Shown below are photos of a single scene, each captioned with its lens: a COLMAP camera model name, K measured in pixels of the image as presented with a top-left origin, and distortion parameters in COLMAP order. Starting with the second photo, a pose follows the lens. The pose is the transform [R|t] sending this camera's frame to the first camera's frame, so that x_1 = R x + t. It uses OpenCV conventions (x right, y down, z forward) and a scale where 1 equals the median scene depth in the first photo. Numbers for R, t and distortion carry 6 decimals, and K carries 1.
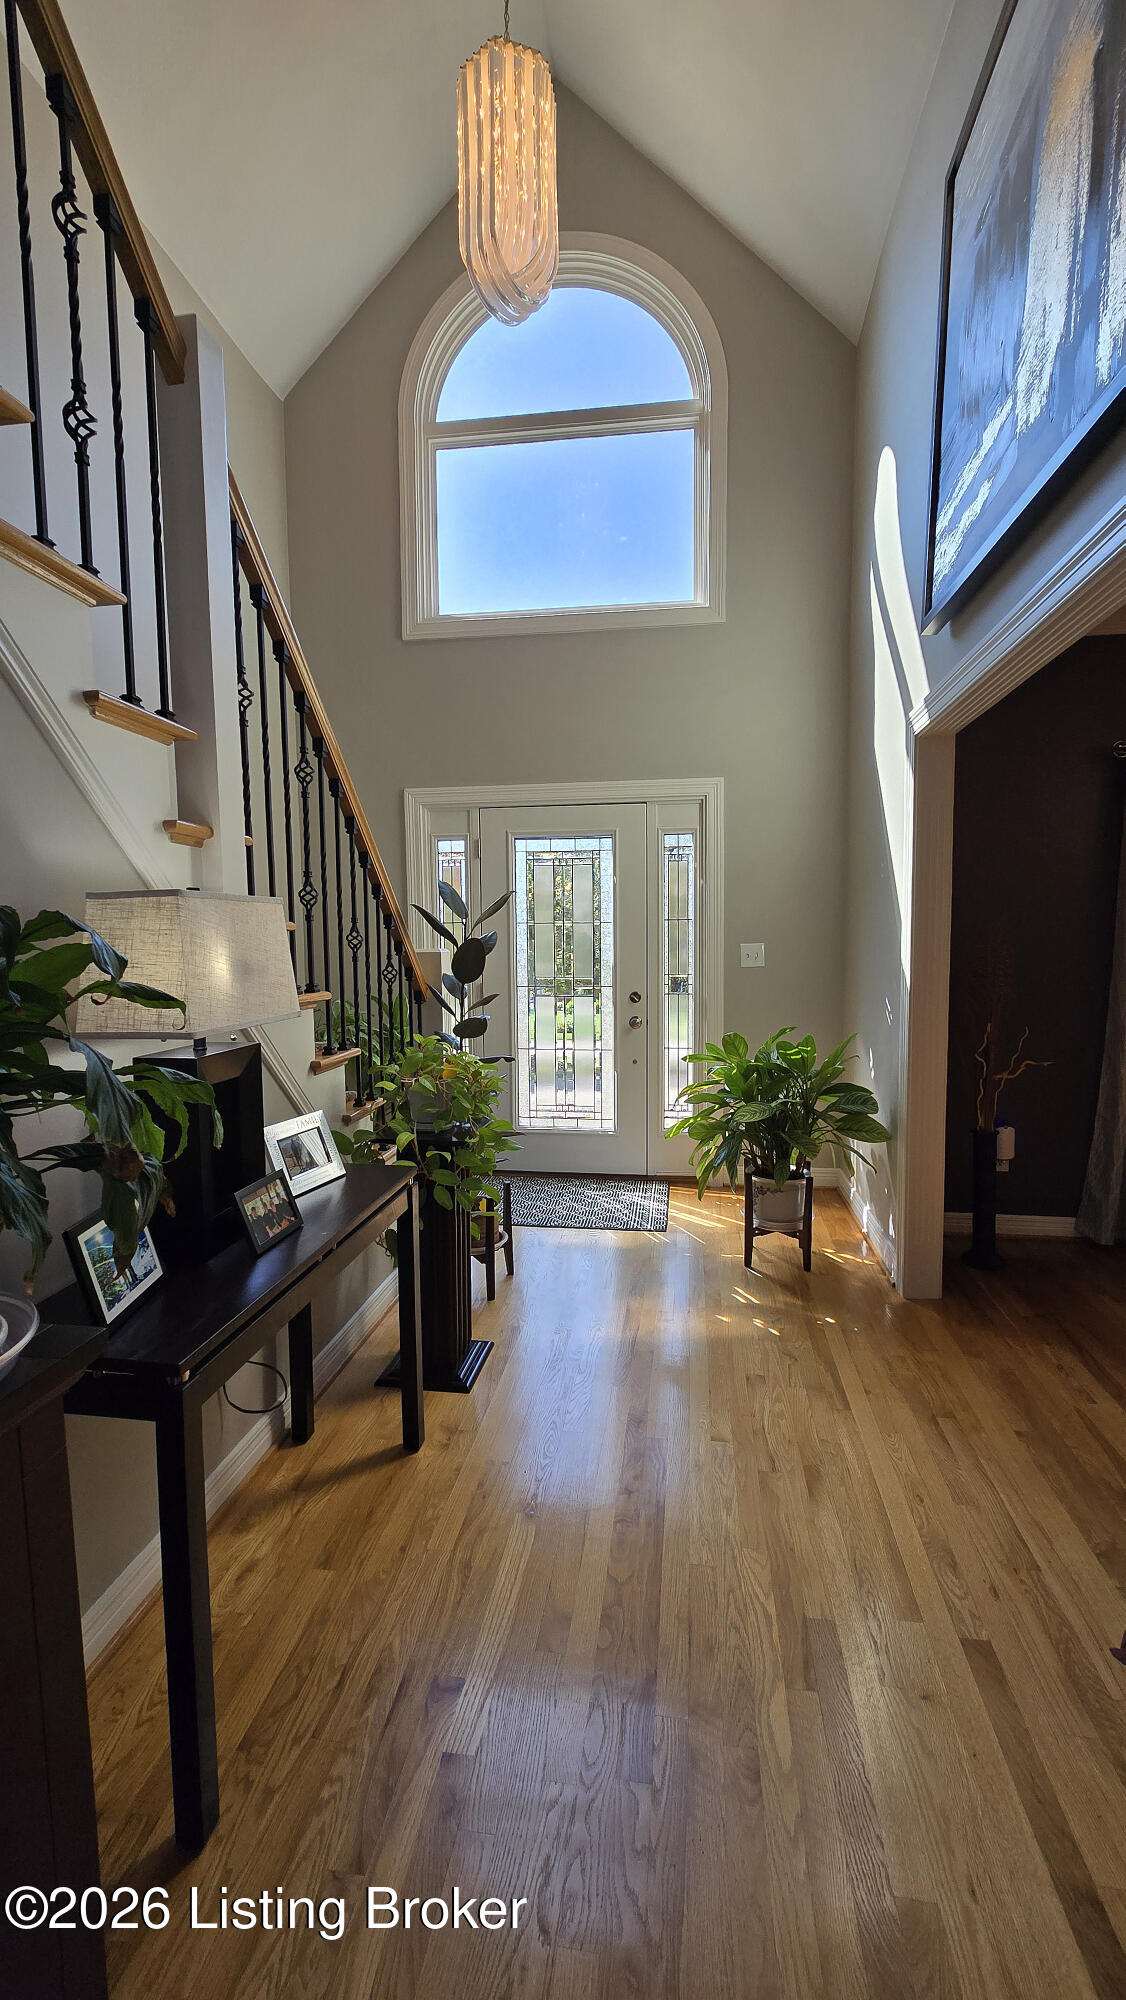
lens RADIAL K [[790.9, 0, 571.0], [0, 790.9, 1001.3], [0, 0, 1]] dist [-0.000670, -0.000010]
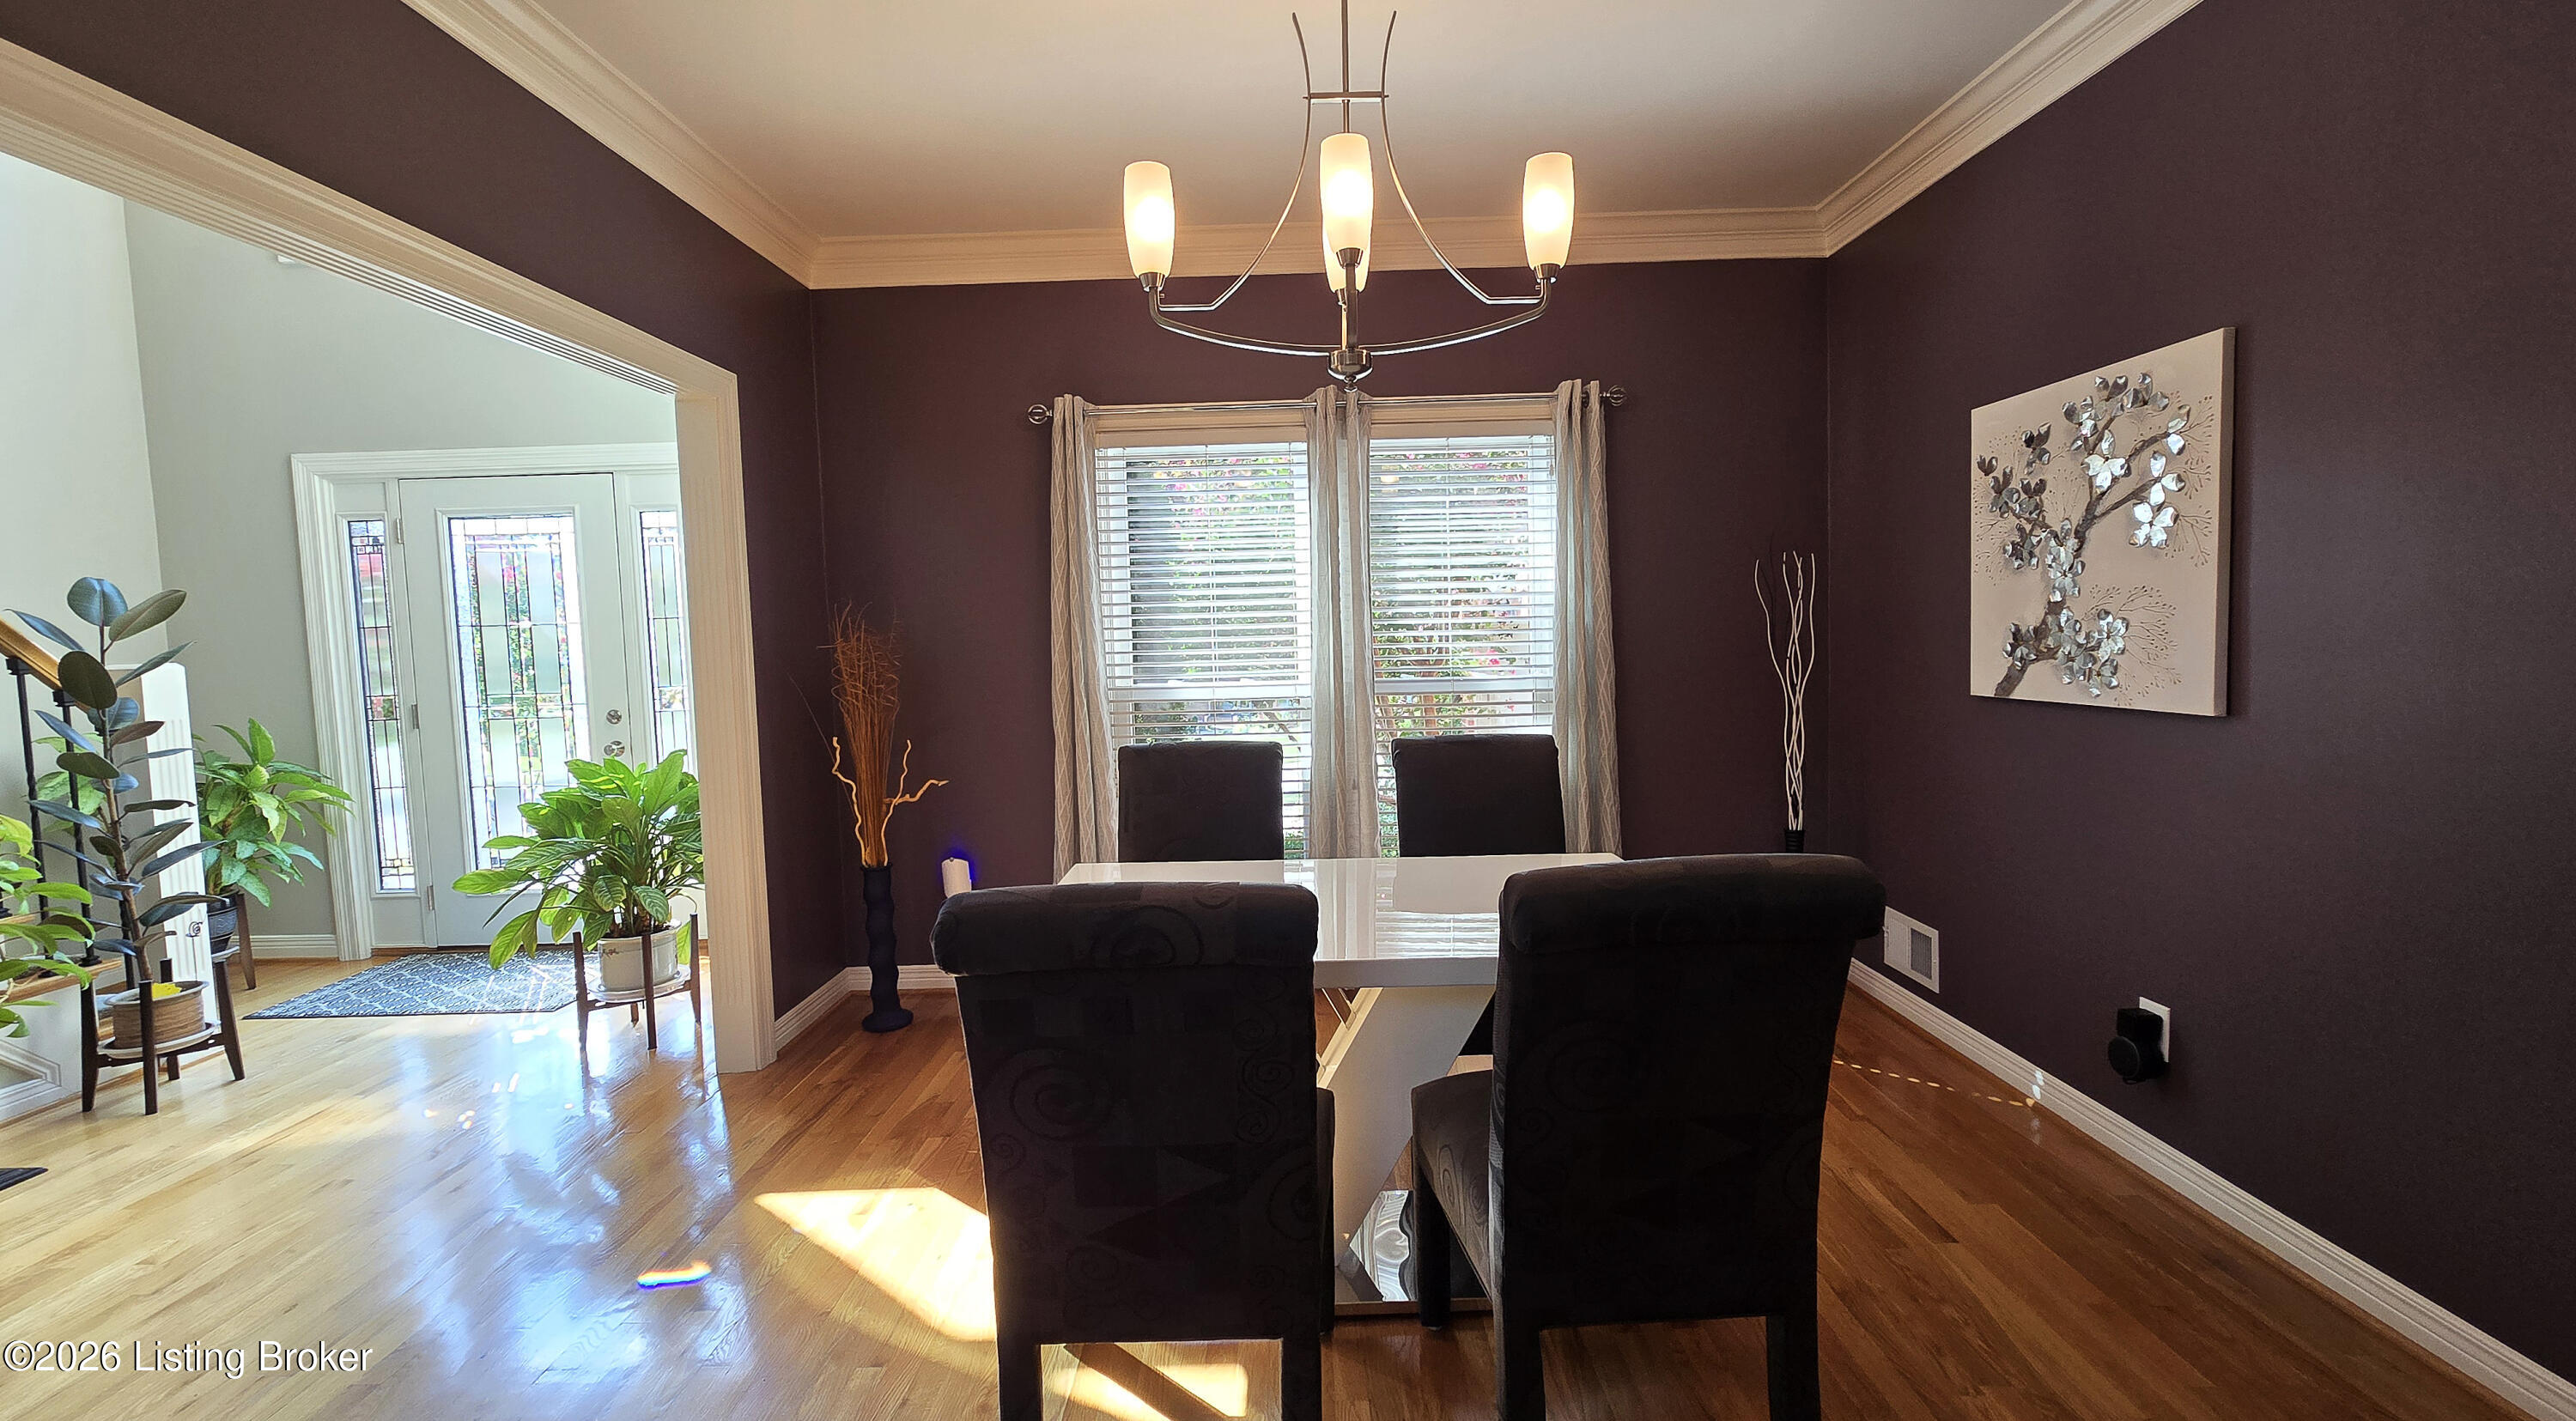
lens RADIAL K [[1031.9, 0, 1285.6], [0, 1031.9, 706.7], [0, 0, 1]] dist [-0.001354, -0.000112]
pose [[0.991426, -0.031867, 0.126721, 0.617432], [0.032403, 0.999473, -0.002172, 0.007820], [-0.126585, 0.006259, 0.991936, -0.108672]]
